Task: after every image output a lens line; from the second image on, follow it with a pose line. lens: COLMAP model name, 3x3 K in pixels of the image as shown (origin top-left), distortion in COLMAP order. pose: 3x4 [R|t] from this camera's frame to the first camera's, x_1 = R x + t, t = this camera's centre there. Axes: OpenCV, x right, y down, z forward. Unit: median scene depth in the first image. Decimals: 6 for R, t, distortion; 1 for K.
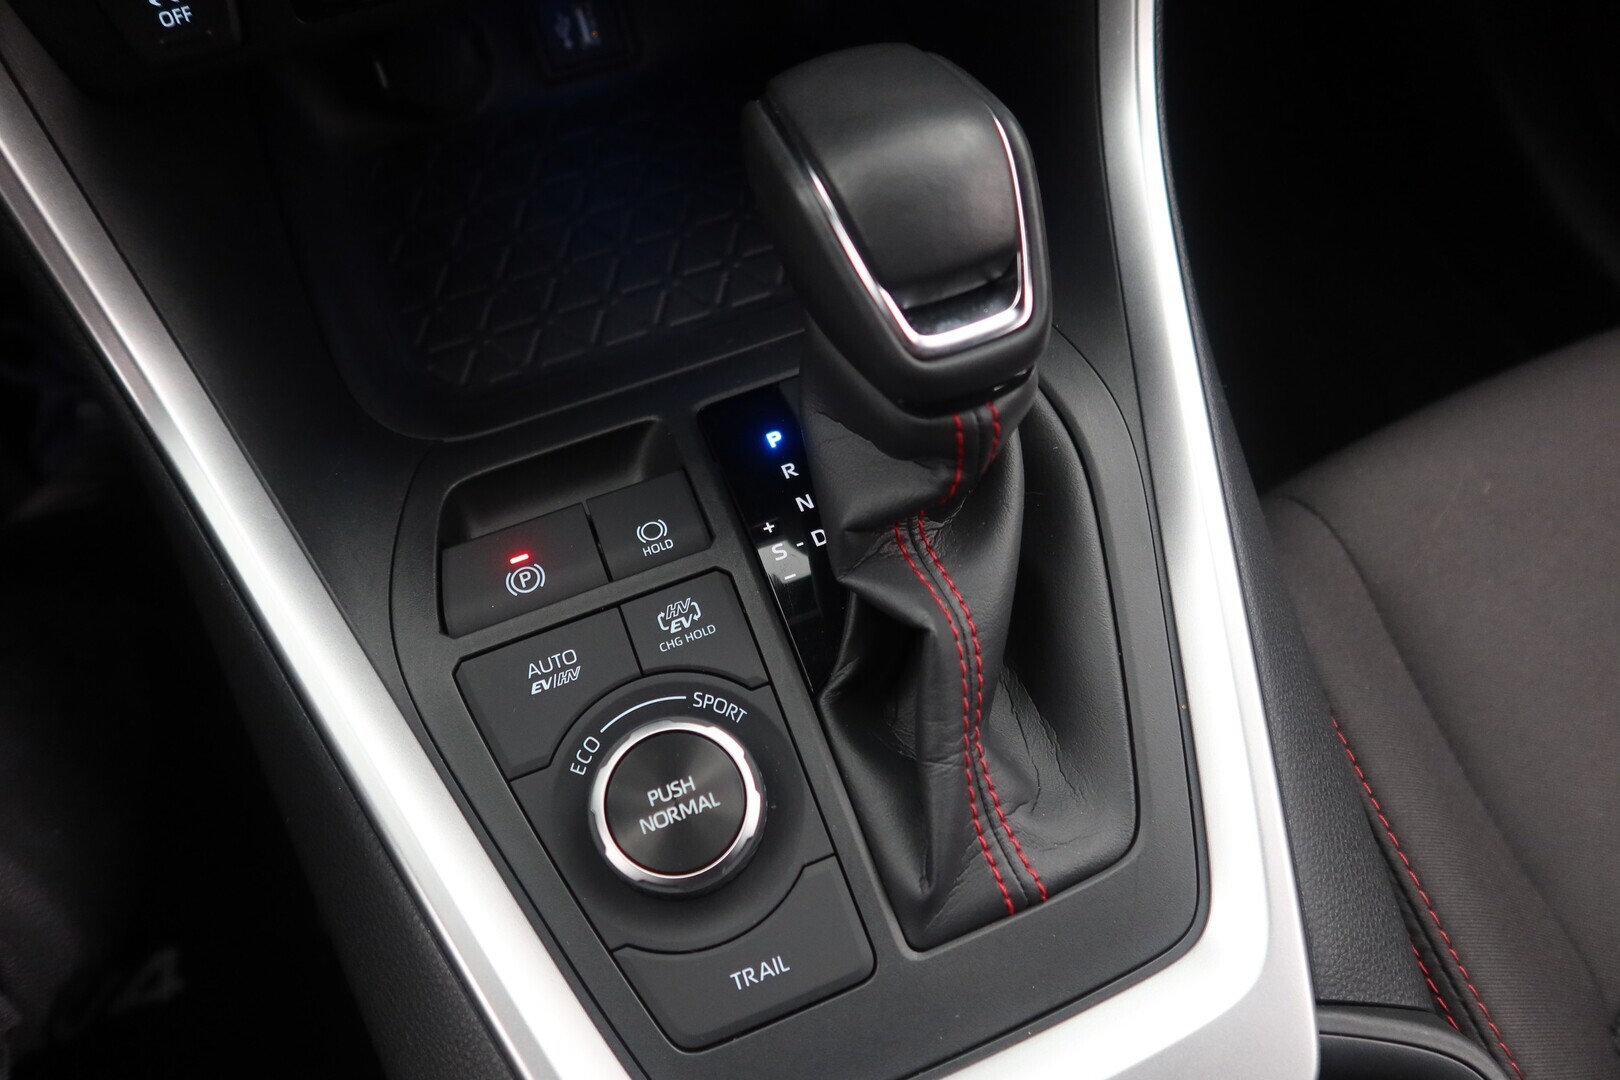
lens RADIAL K [[1140.0, 0, 810.0], [0, 1140.0, 540.0], [0, 0, 1]] dist [0.002786, 0.001382]
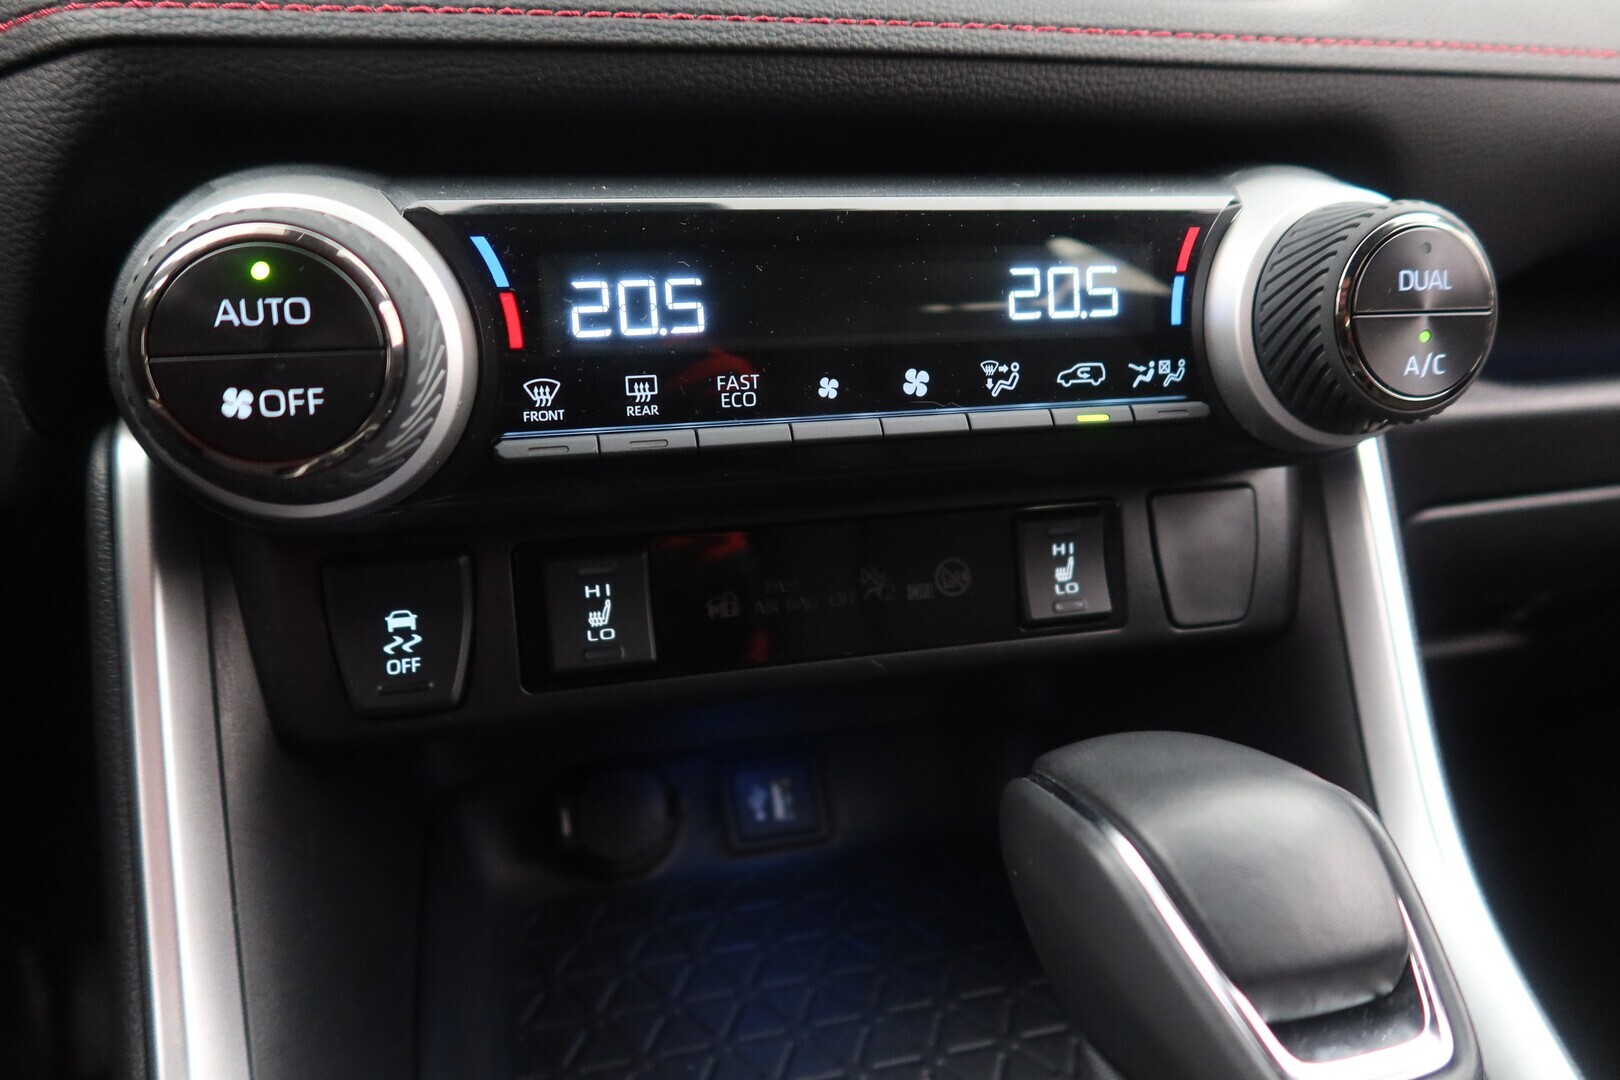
lens RADIAL K [[1140.0, 0, 810.0], [0, 1140.0, 540.0], [0, 0, 1]] dist [0.002786, 0.001382]
pose [[0.993575, 0.025891, -0.110172, -0.109863], [-0.095701, 0.711840, -0.695791, 0.087946], [0.060410, 0.701864, 0.709744, 0.255058]]
